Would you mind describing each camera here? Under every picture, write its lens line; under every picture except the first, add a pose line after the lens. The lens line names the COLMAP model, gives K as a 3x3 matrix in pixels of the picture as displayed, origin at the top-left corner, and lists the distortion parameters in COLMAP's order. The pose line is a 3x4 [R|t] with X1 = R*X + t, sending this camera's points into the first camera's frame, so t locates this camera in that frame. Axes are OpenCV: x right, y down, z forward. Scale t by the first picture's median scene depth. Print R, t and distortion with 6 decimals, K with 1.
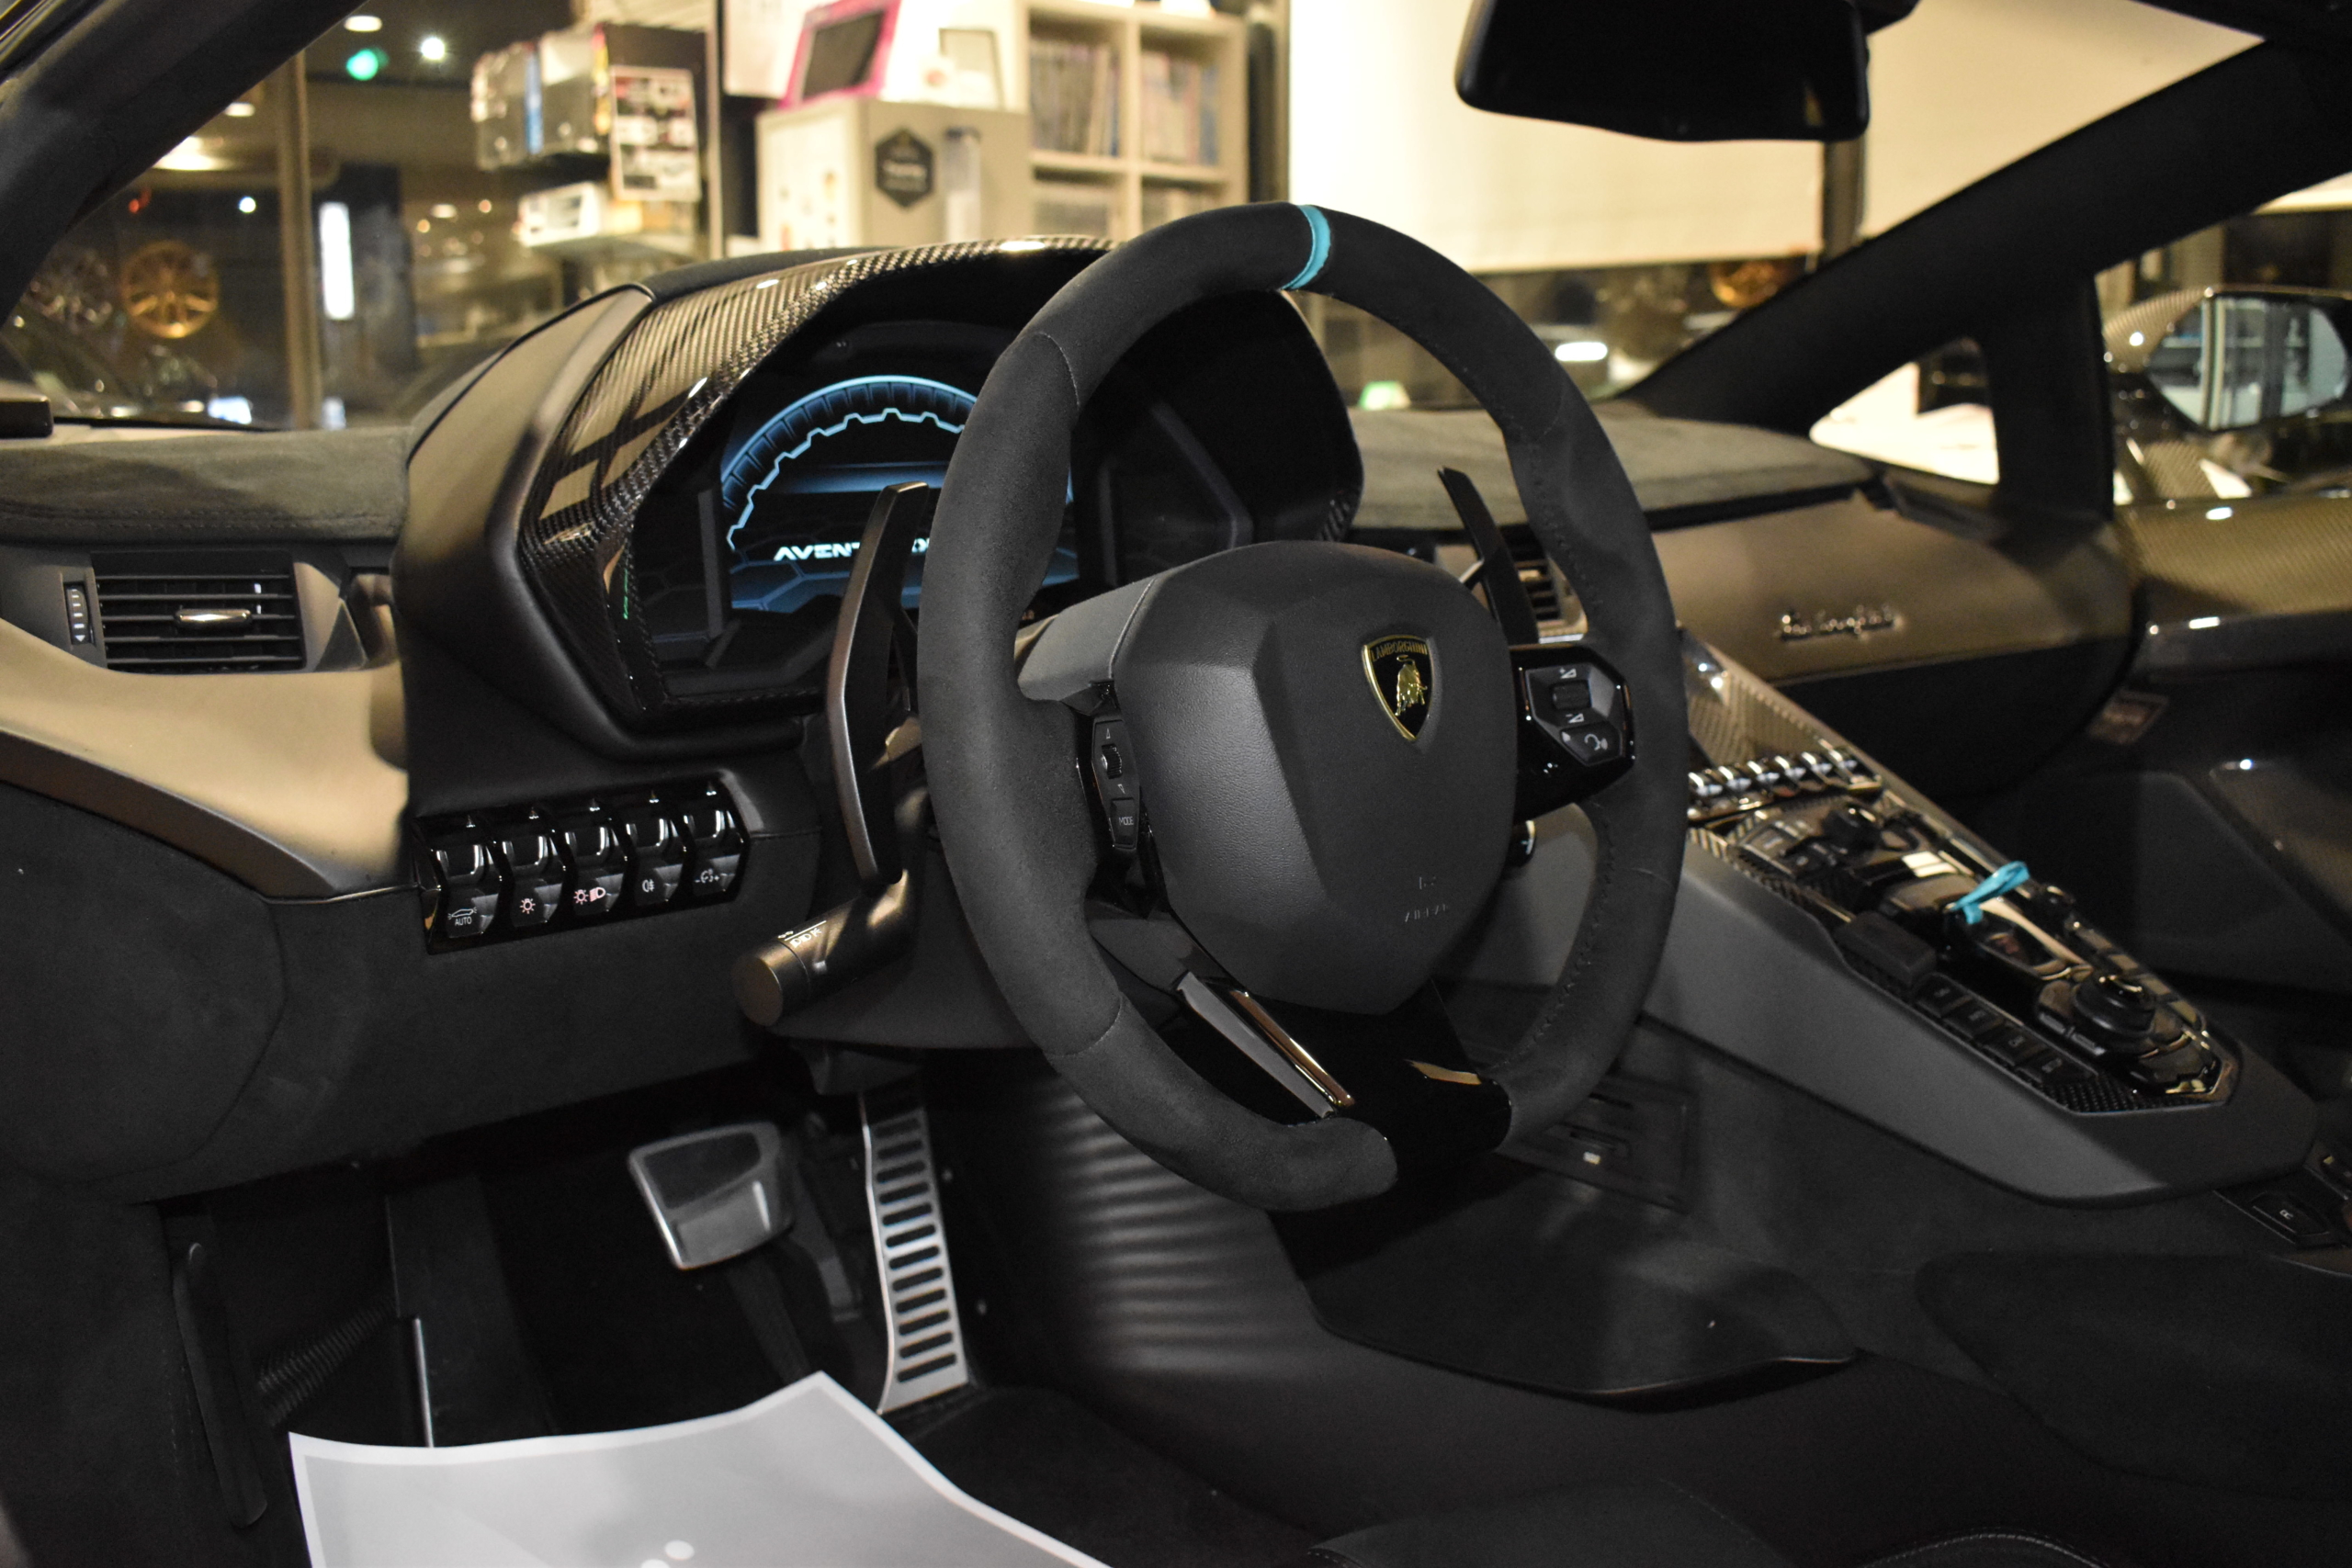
lens RADIAL K [[2246.9, 0, 1178.6], [0, 2246.9, 783.3], [0, 0, 1]] dist [-0.095658, 0.000000]
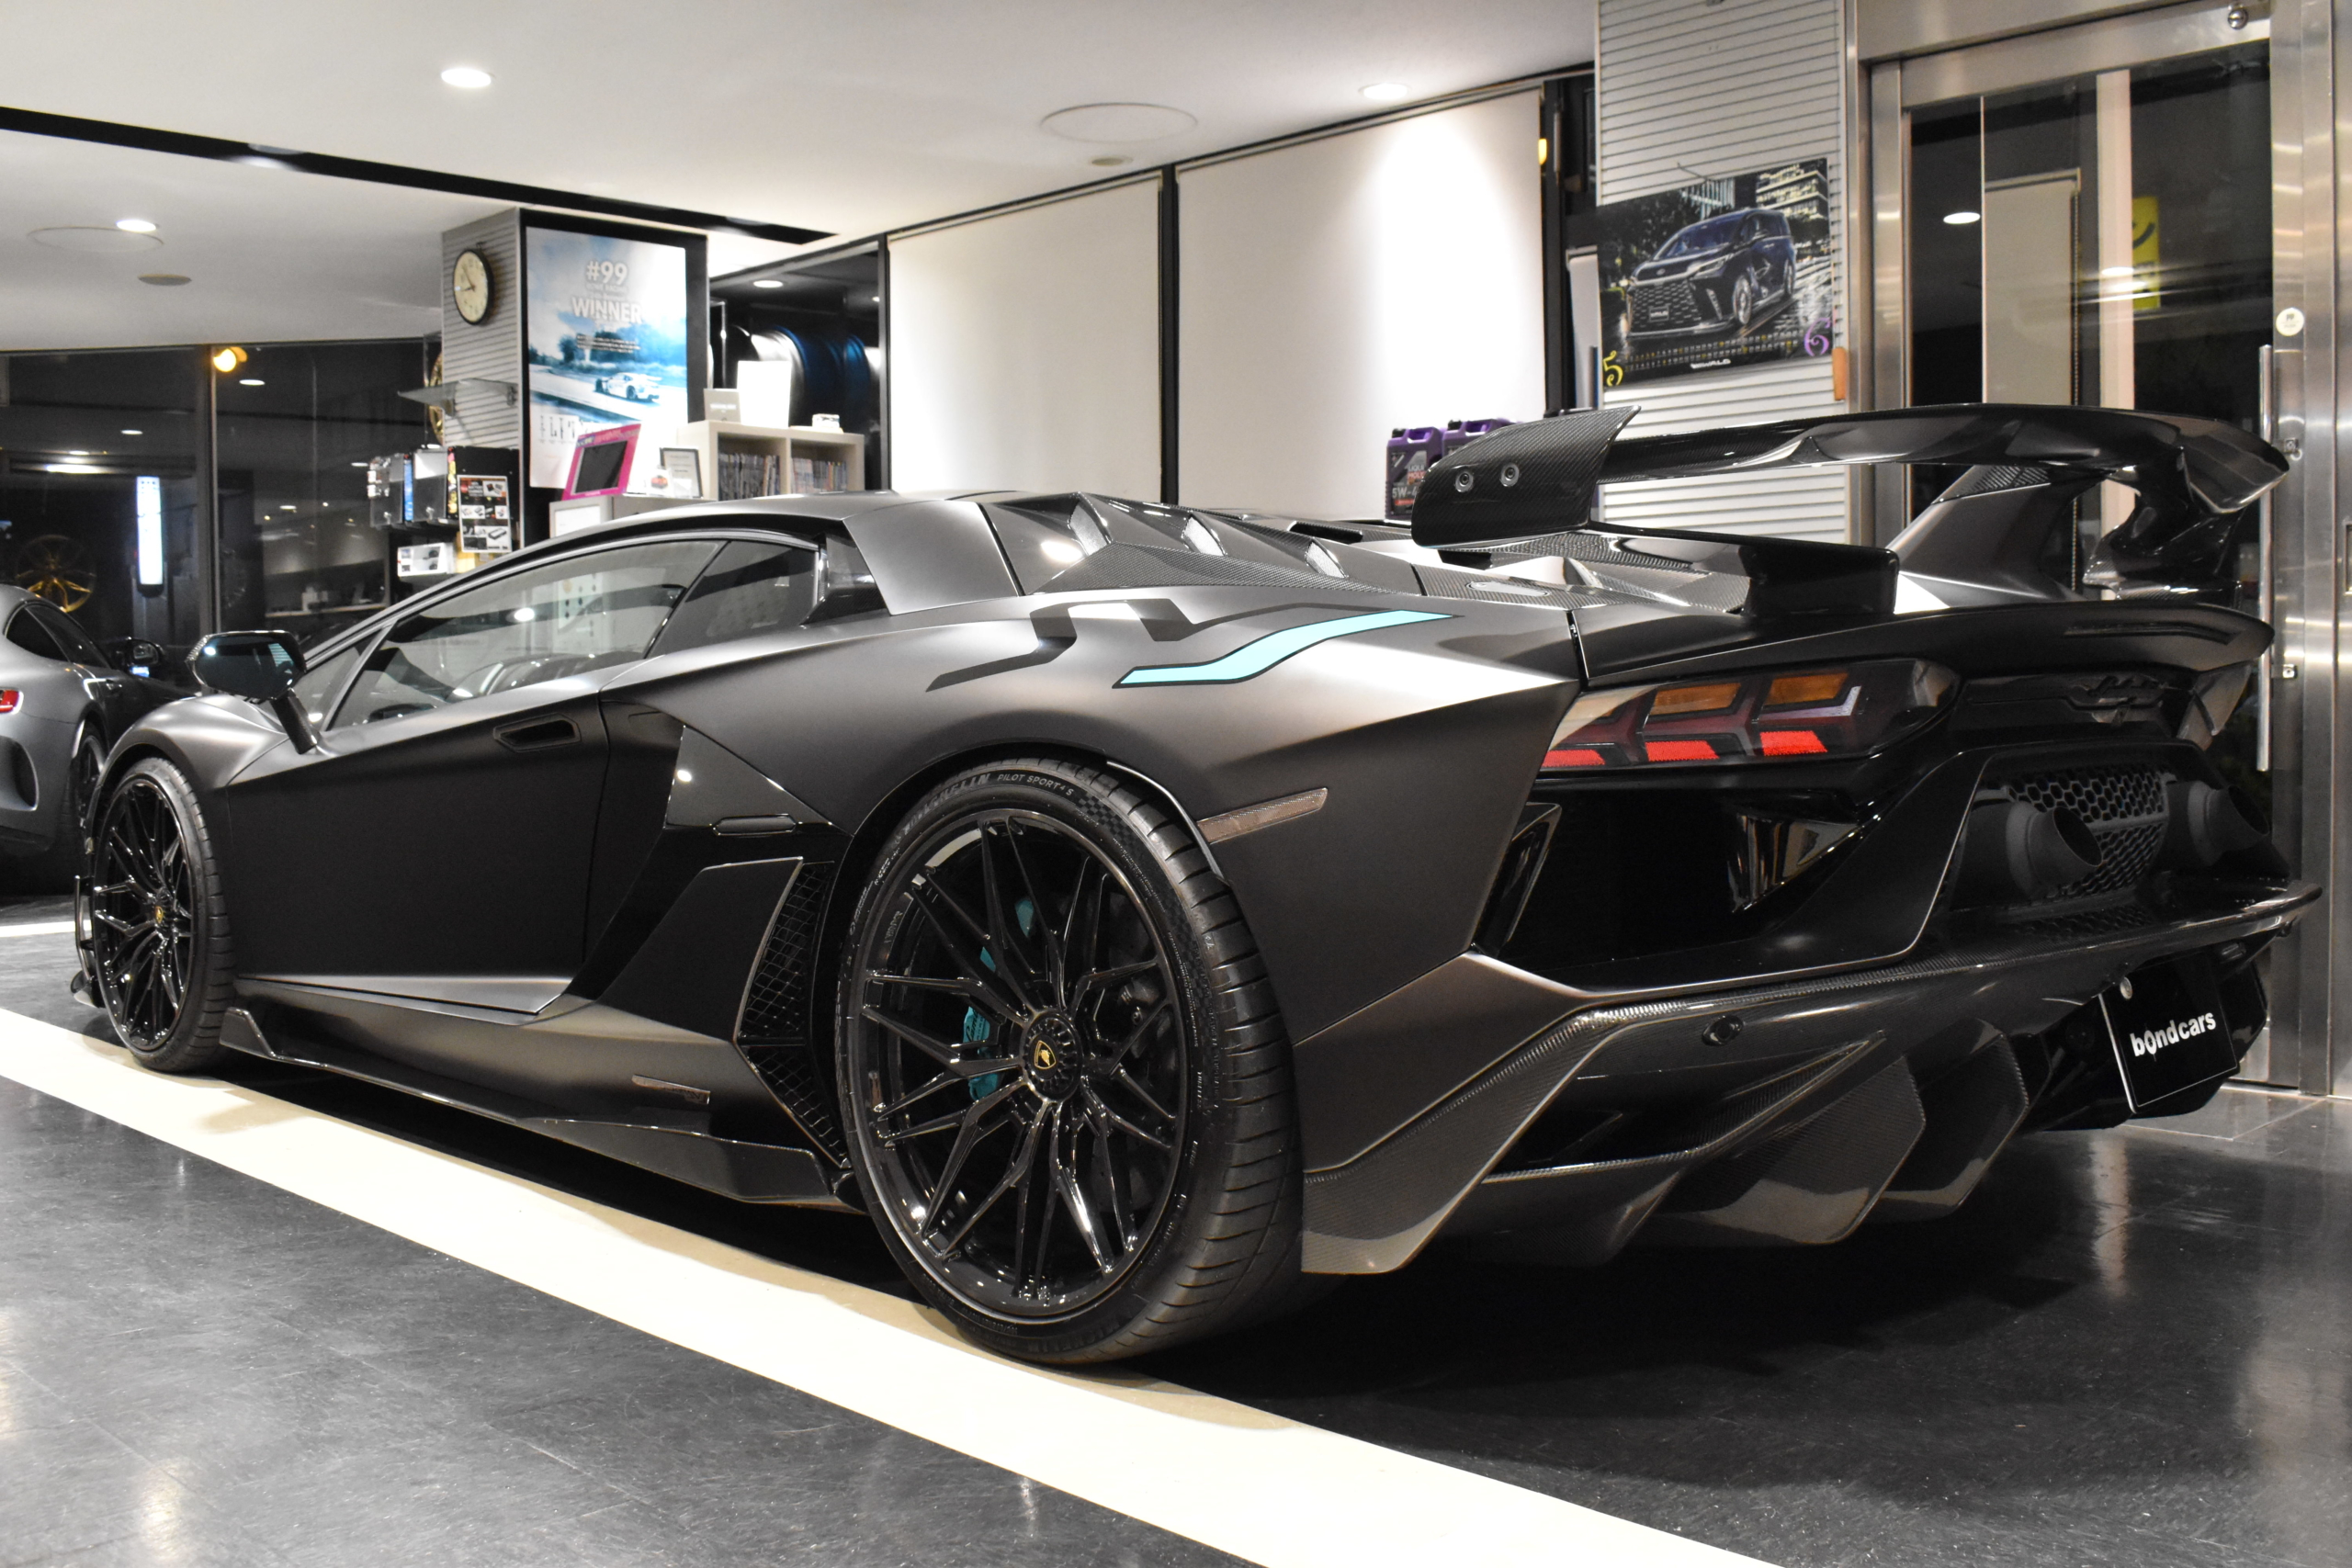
lens RADIAL K [[2246.9, 0, 1172.2], [0, 2246.9, 785.7], [0, 0, 1]] dist [-0.095658, 0.000000]
pose [[0.996597, -0.005933, 0.082211, 0.131985], [0.015415, 0.993225, -0.115180, 0.102838], [-0.080971, 0.116055, 0.989937, -0.637436]]
